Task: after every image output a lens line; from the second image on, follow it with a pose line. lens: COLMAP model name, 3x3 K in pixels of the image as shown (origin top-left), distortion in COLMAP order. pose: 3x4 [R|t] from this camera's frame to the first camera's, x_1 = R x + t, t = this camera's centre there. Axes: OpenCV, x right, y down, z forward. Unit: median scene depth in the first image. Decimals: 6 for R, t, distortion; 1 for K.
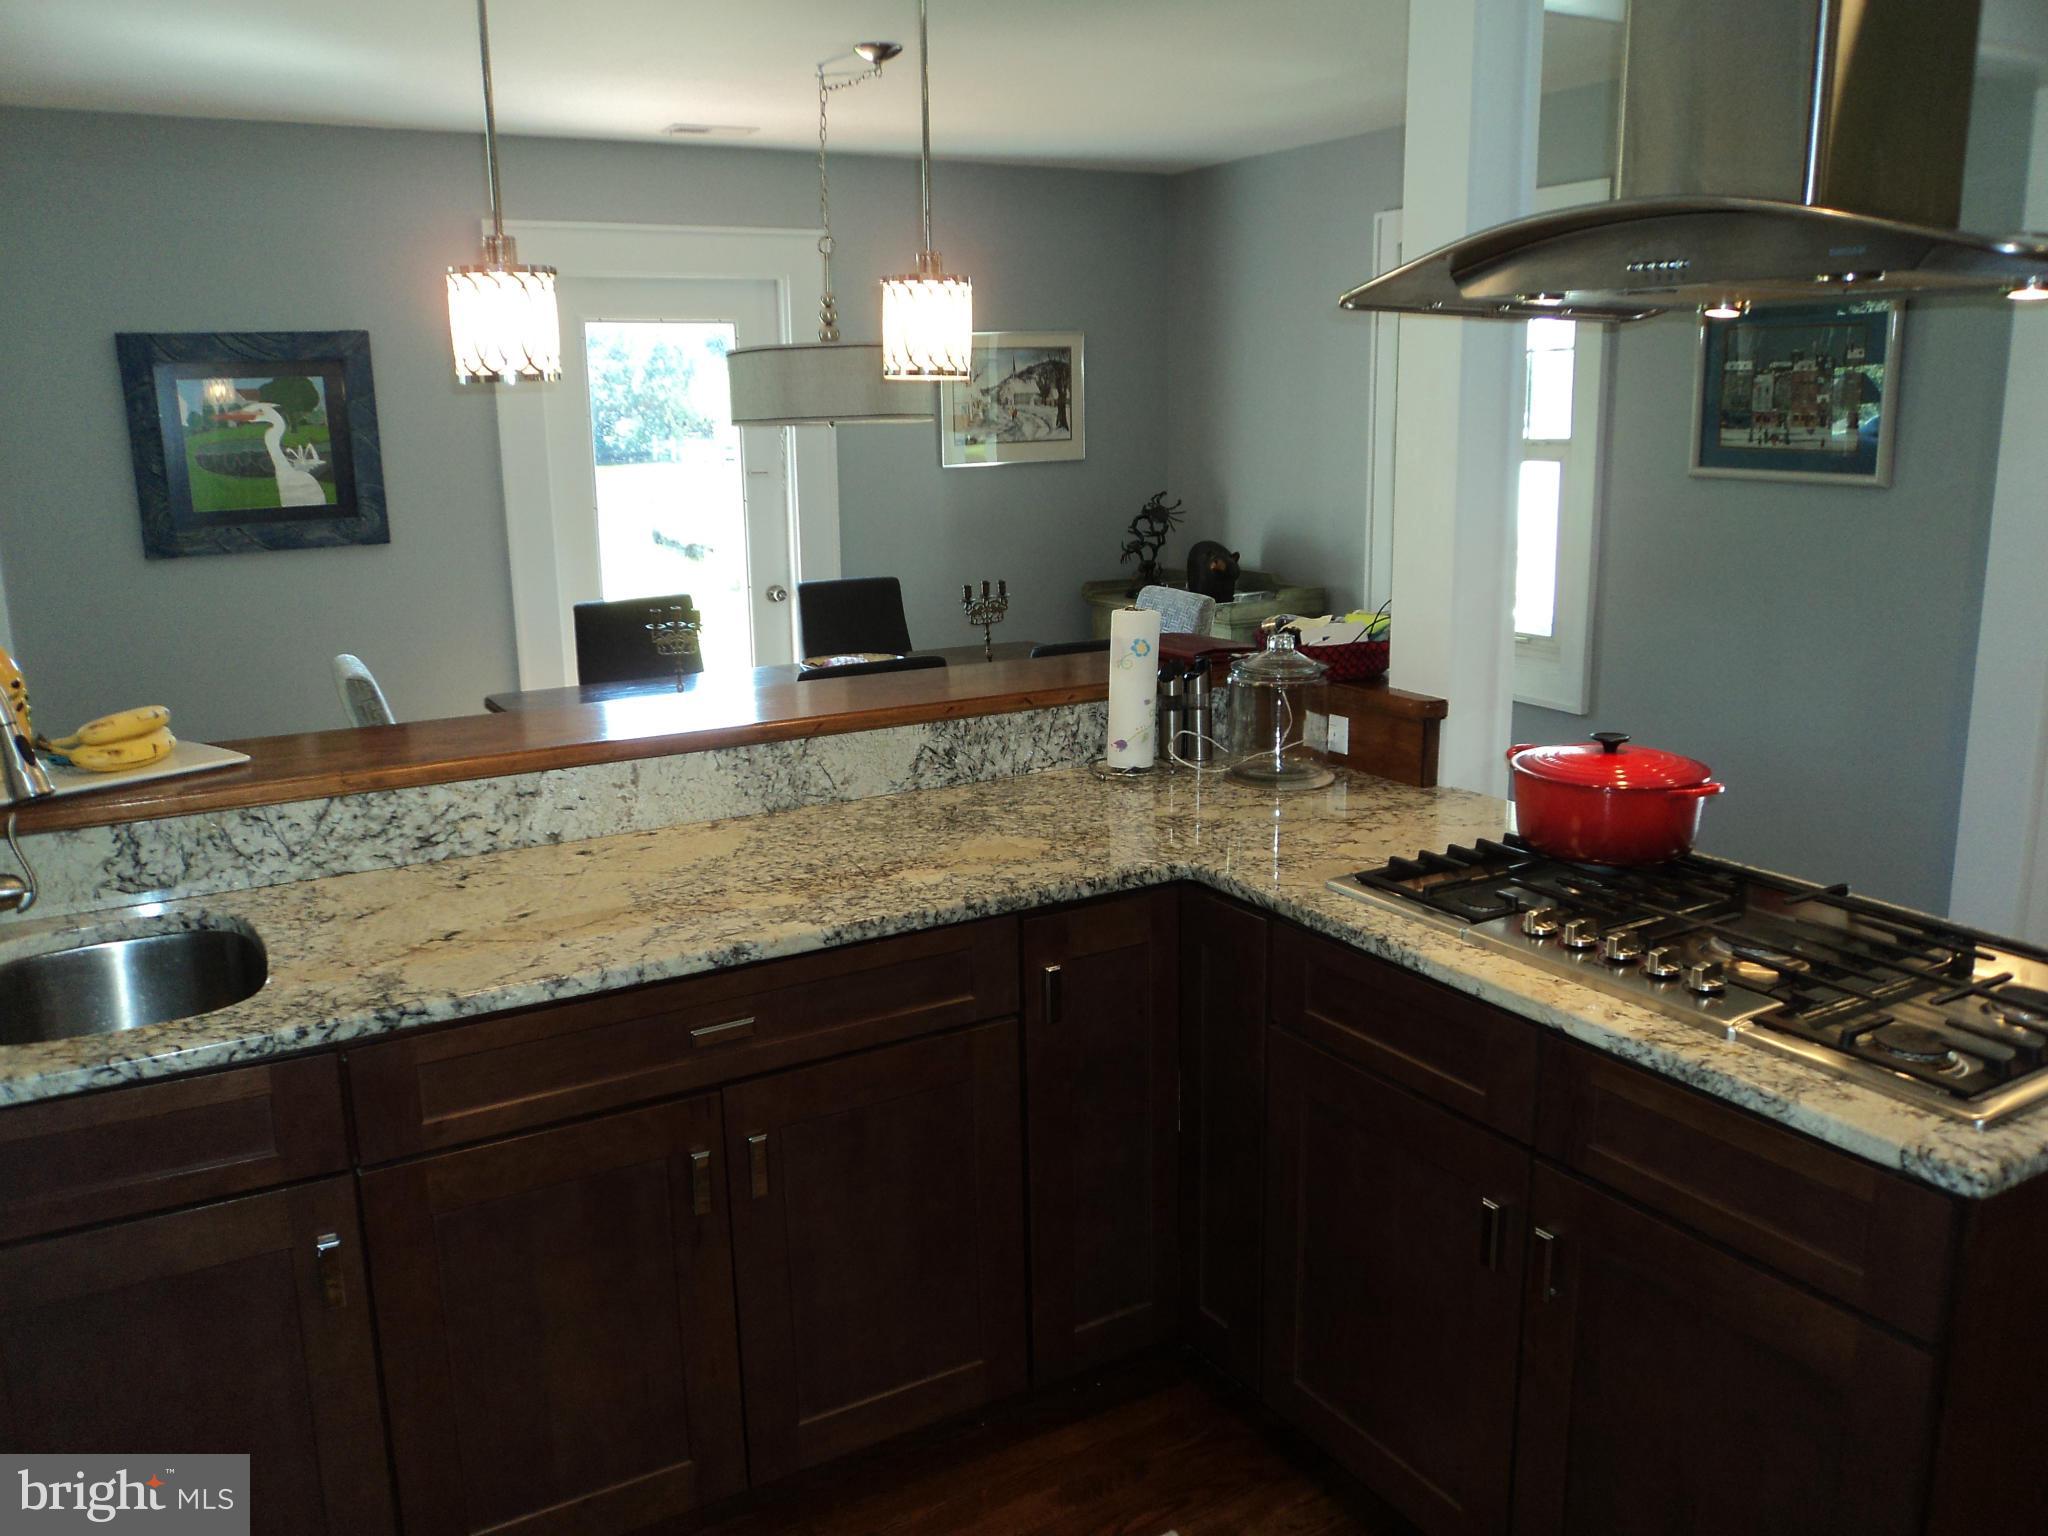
lens RADIAL K [[1629.7, 0, 1031.7], [0, 1629.7, 767.7], [0, 0, 1]] dist [-0.040818, 0.020365]
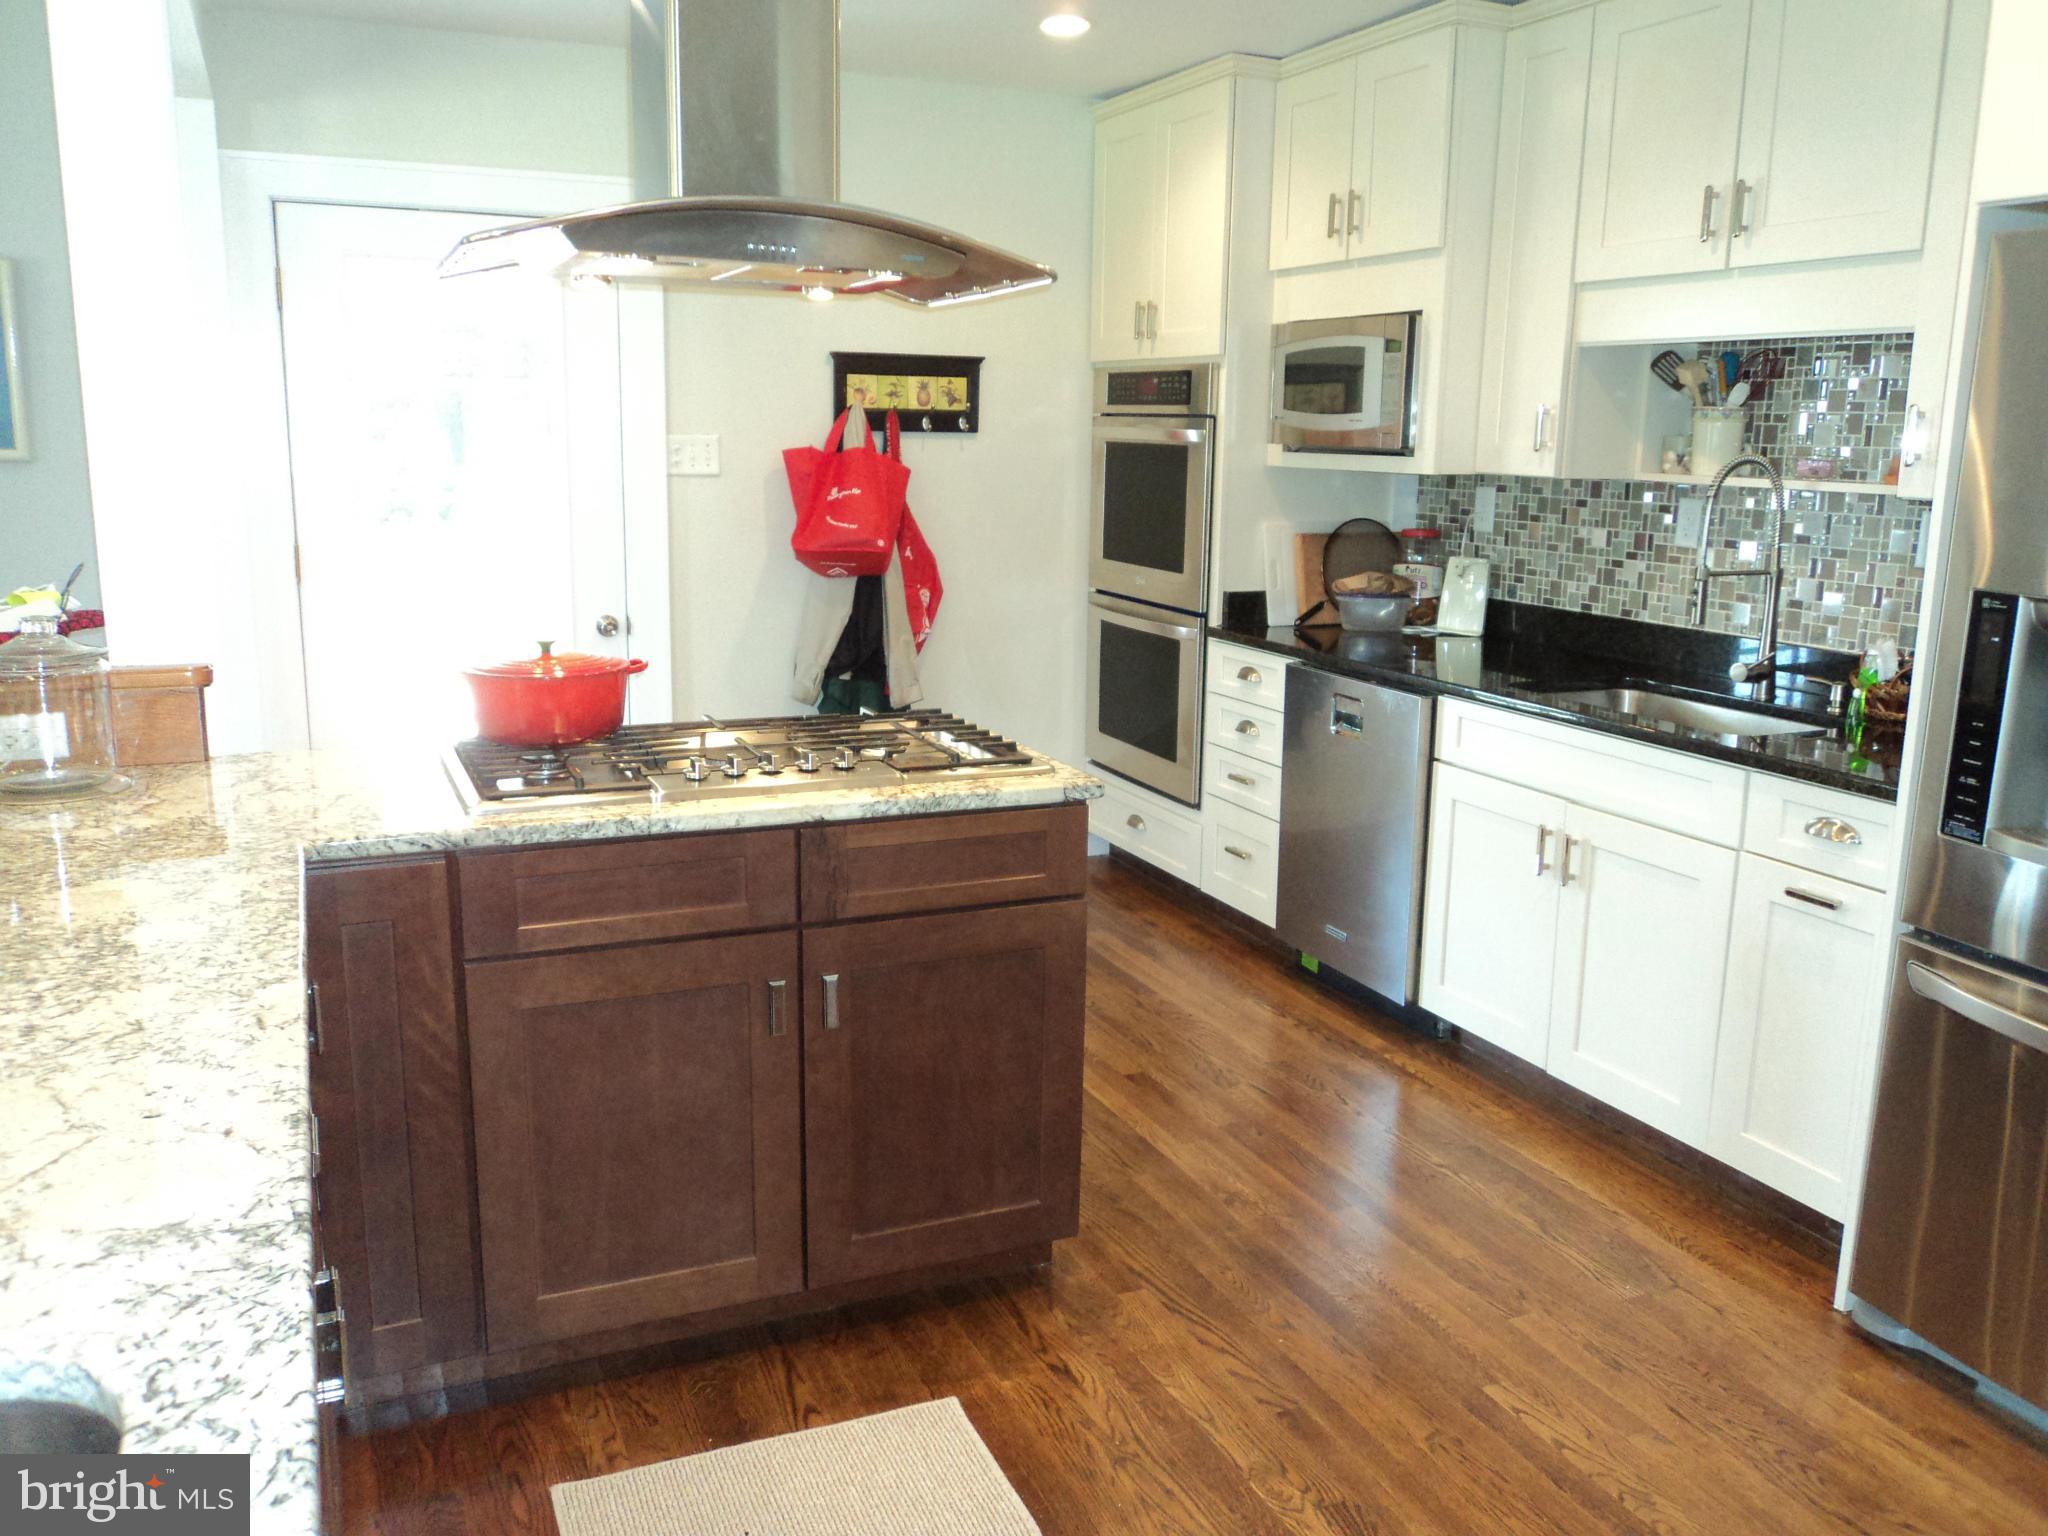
lens RADIAL K [[1629.7, 0, 1034.3], [0, 1629.7, 770.2], [0, 0, 1]] dist [-0.040818, 0.020365]
pose [[0.098303, -0.185247, 0.977763, -0.795860], [0.196676, 0.966759, 0.163389, -0.051332], [-0.975528, 0.176241, 0.131469, 0.538352]]
